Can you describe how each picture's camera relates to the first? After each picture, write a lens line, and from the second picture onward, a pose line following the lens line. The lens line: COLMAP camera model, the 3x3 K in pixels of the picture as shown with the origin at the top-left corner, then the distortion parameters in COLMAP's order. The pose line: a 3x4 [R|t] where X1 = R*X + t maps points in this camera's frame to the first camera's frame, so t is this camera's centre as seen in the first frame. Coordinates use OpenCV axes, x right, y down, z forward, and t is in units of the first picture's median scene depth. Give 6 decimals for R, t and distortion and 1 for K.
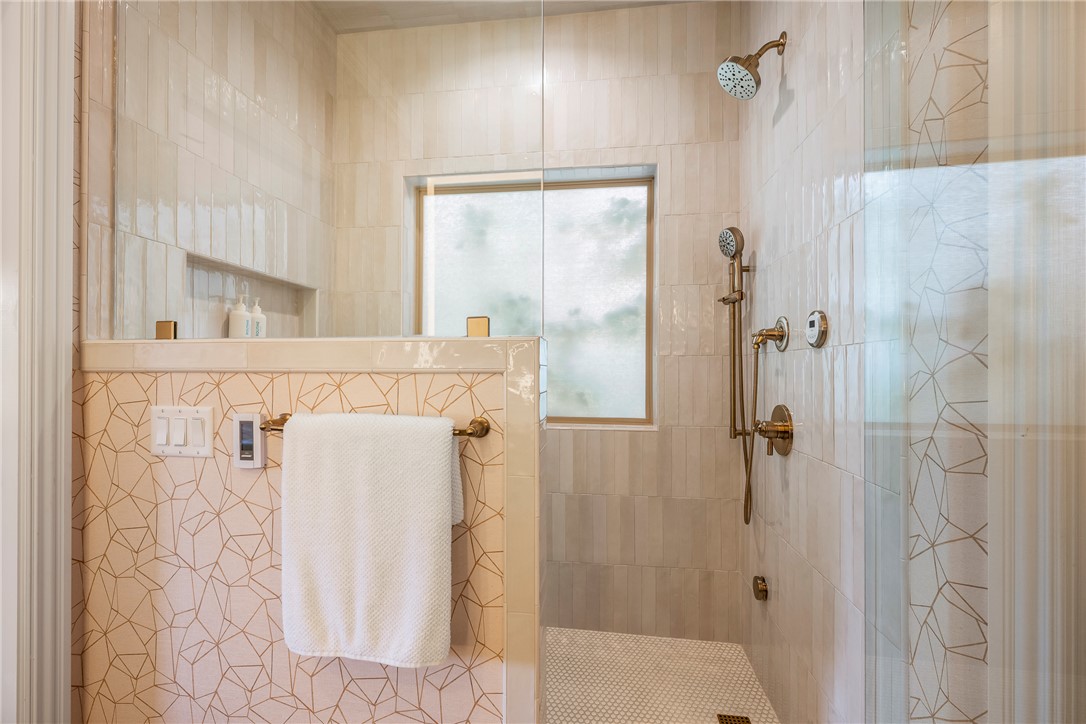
lens RADIAL K [[462.4, 0, 542.9], [0, 462.4, 368.3], [0, 0, 1]] dist [-0.000379, 0.000070]
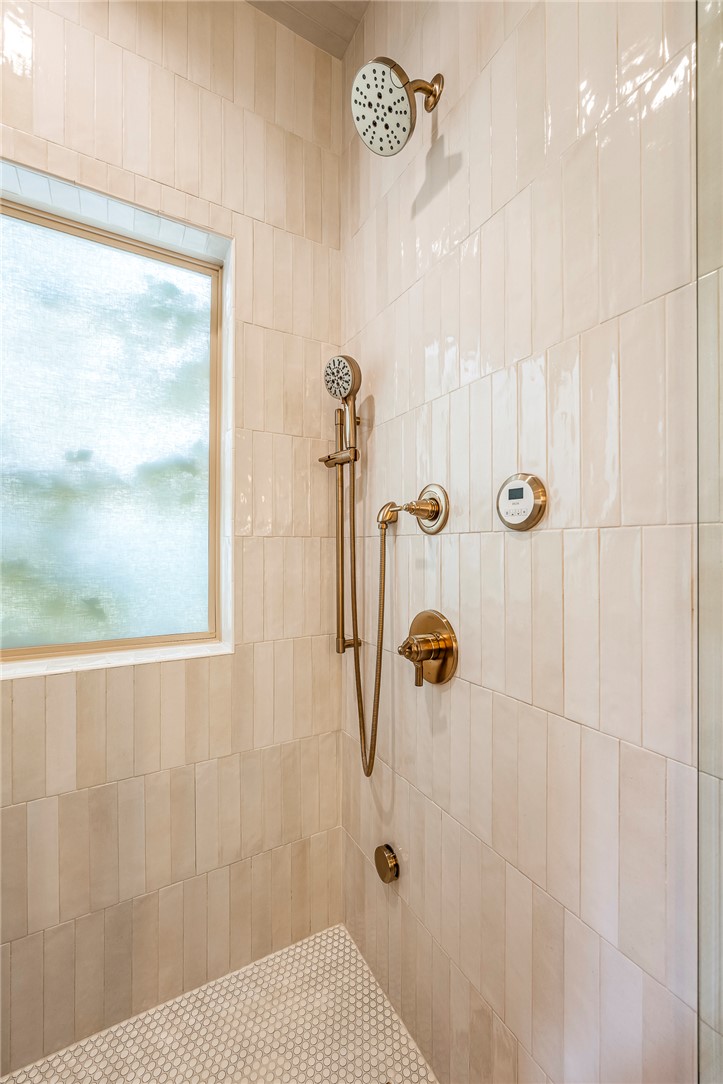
lens RADIAL K [[436.3, 0, 363.2], [0, 436.3, 544.7], [0, 0, 1]] dist [-0.001943, -0.000430]
pose [[0.798709, 0.001132, 0.601716, 0.028966], [-0.001529, 0.999999, 0.000148, -0.016218], [-0.601715, -0.001038, 0.798710, 0.419591]]
